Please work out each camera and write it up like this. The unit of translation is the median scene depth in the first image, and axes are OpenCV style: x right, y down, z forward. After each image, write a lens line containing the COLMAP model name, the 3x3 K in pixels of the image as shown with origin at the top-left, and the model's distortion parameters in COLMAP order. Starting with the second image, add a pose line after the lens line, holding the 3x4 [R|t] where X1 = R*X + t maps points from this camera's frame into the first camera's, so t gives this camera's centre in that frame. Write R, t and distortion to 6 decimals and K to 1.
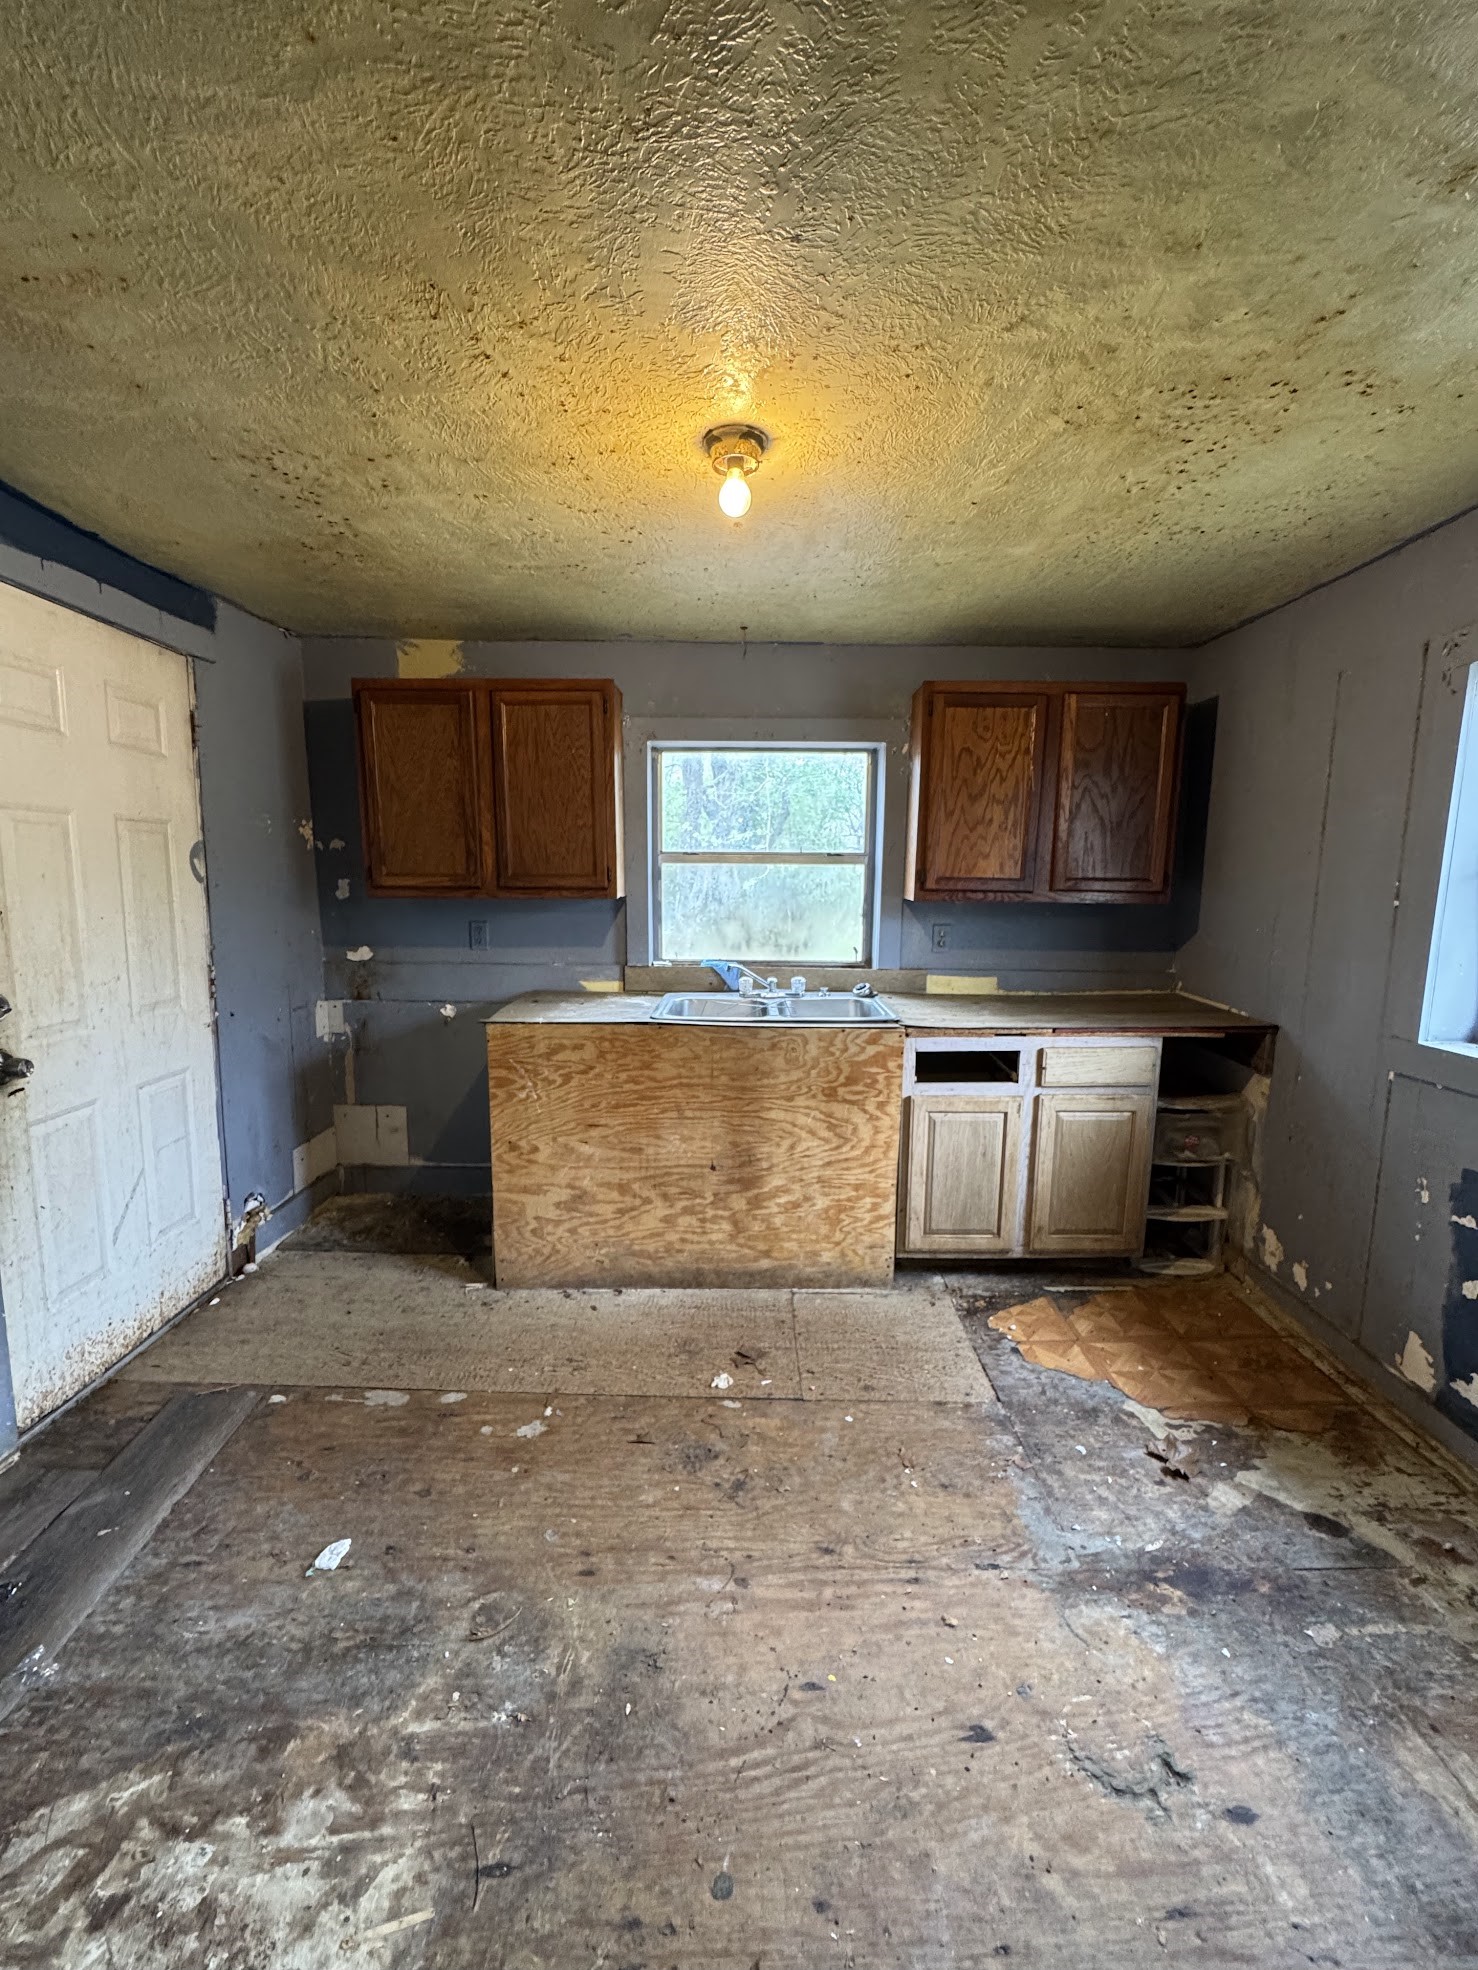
lens RADIAL K [[799.0, 0, 744.9], [0, 799.0, 989.2], [0, 0, 1]] dist [-0.000713, -0.000004]
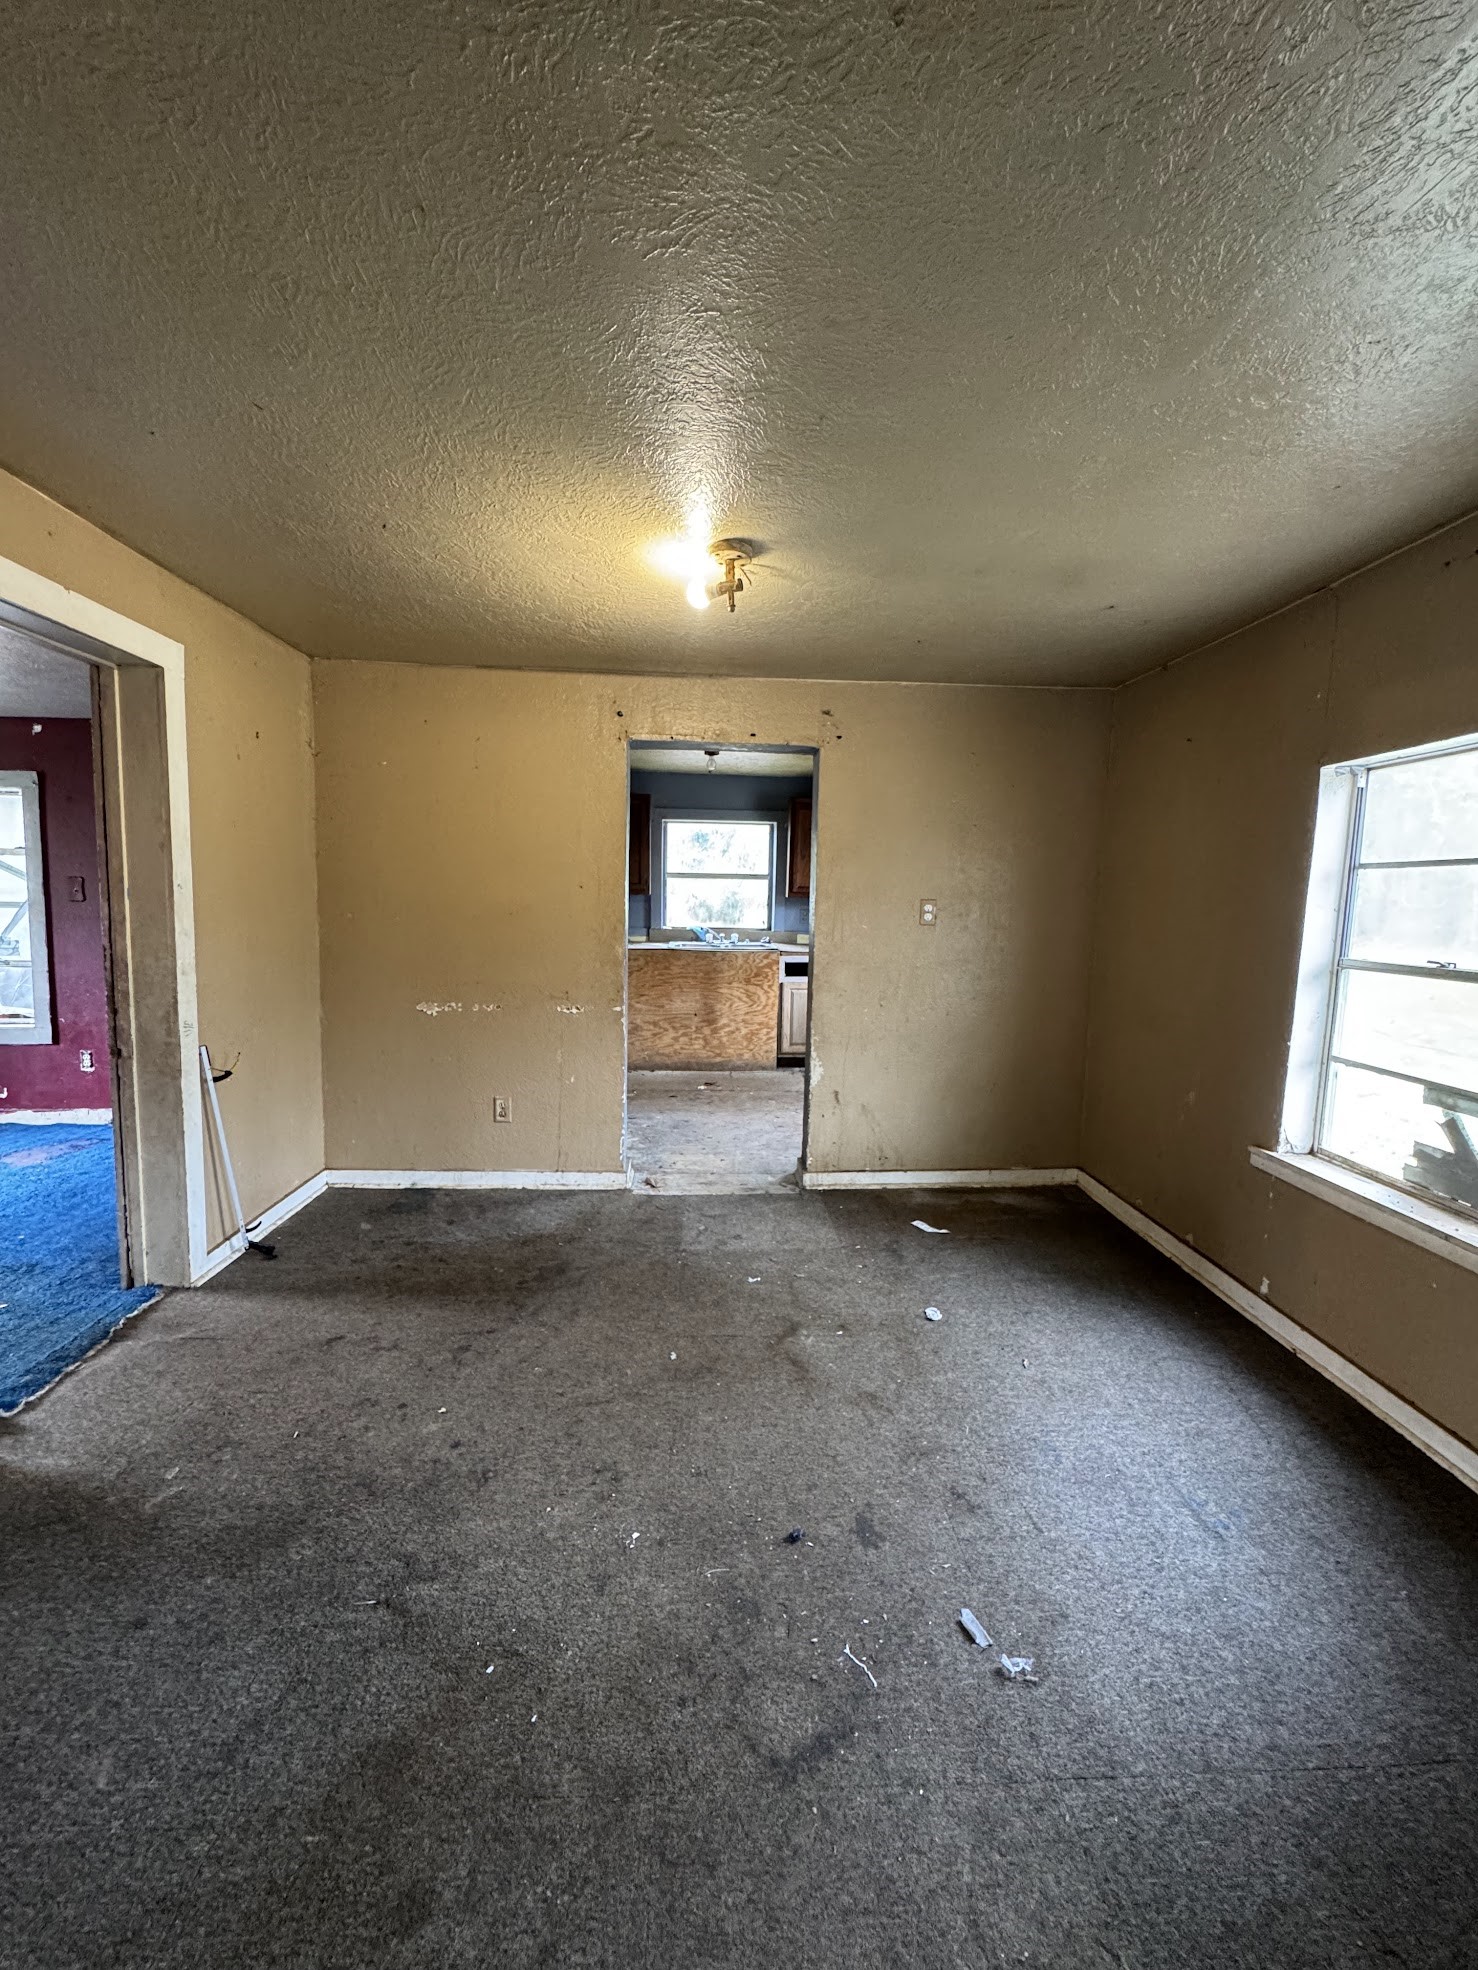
lens RADIAL K [[799.0, 0, 744.9], [0, 799.0, 989.2], [0, 0, 1]] dist [-0.000713, -0.000004]
pose [[0.997980, 0.002175, 0.063497, -0.043872], [-0.001280, 0.999899, -0.014132, 0.181722], [-0.063522, 0.014022, 0.997882, -1.233244]]
